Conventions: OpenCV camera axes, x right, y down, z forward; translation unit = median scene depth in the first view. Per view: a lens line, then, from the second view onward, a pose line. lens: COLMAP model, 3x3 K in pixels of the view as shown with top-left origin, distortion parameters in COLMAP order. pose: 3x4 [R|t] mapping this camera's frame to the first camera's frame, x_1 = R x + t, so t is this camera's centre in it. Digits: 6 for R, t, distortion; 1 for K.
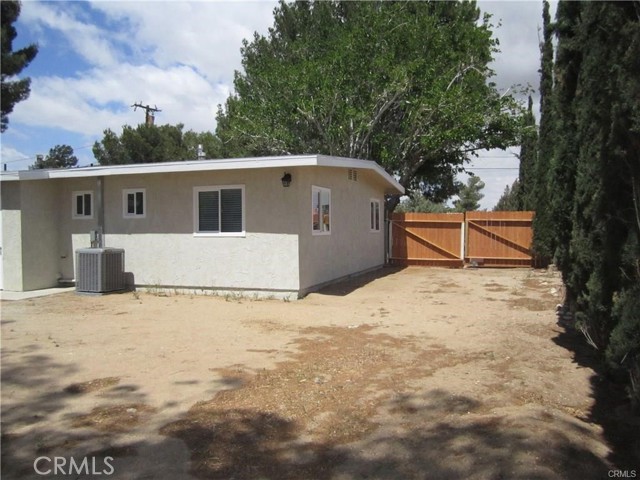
lens RADIAL K [[536.1, 0, 320.5], [0, 536.1, 242.1], [0, 0, 1]] dist [-0.030305, -0.000439]
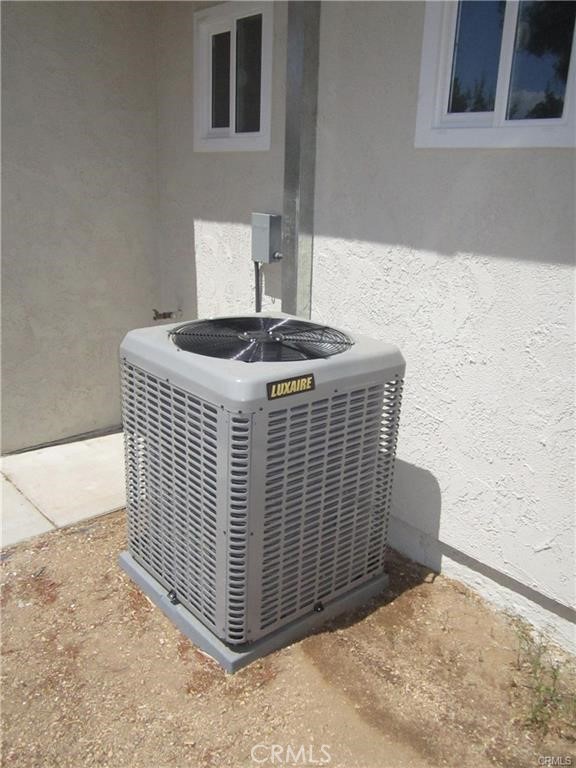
lens RADIAL K [[643.4, 0, 286.8], [0, 643.4, 380.4], [0, 0, 1]] dist [-0.030305, -0.000439]
pose [[0.864206, 0.179752, -0.469933, -0.299005], [-0.054395, 0.961909, 0.267904, -0.026118], [0.500189, -0.205962, 0.841065, 0.800601]]
